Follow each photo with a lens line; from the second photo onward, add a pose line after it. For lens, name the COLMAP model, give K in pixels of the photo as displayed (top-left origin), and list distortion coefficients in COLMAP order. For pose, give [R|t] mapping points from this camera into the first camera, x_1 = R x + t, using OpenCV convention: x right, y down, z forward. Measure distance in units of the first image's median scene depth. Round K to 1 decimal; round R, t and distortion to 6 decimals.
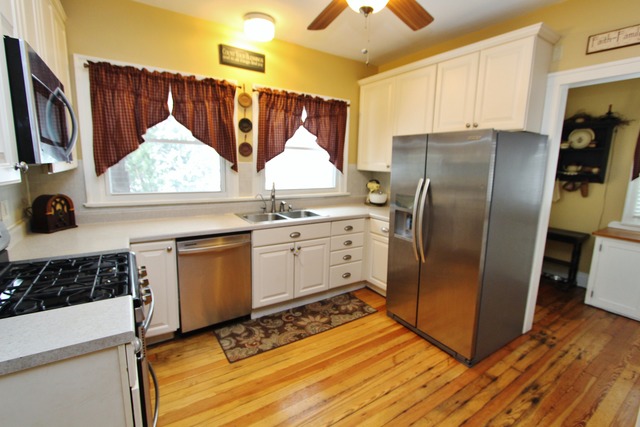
lens RADIAL K [[304.8, 0, 320.0], [0, 304.8, 213.5], [0, 0, 1]] dist [0.021319, -0.000092]
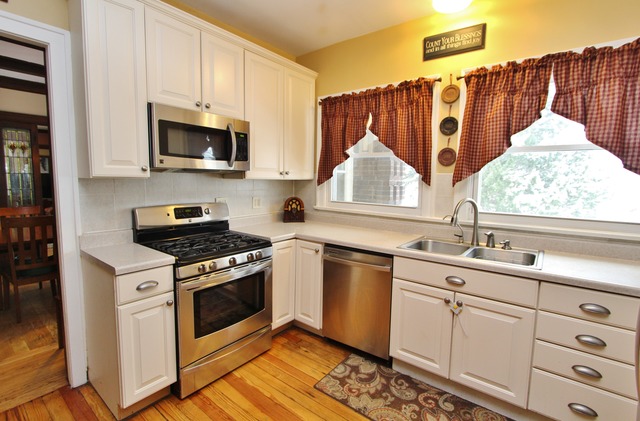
lens RADIAL K [[299.3, 0, 320.0], [0, 299.3, 210.5], [0, 0, 1]] dist [0.000789, 0.000328]
pose [[0.340109, 0.083267, -0.936692, 0.402036], [-0.168907, 0.985282, 0.026256, -0.045050], [0.925093, 0.149284, 0.349167, 0.498814]]
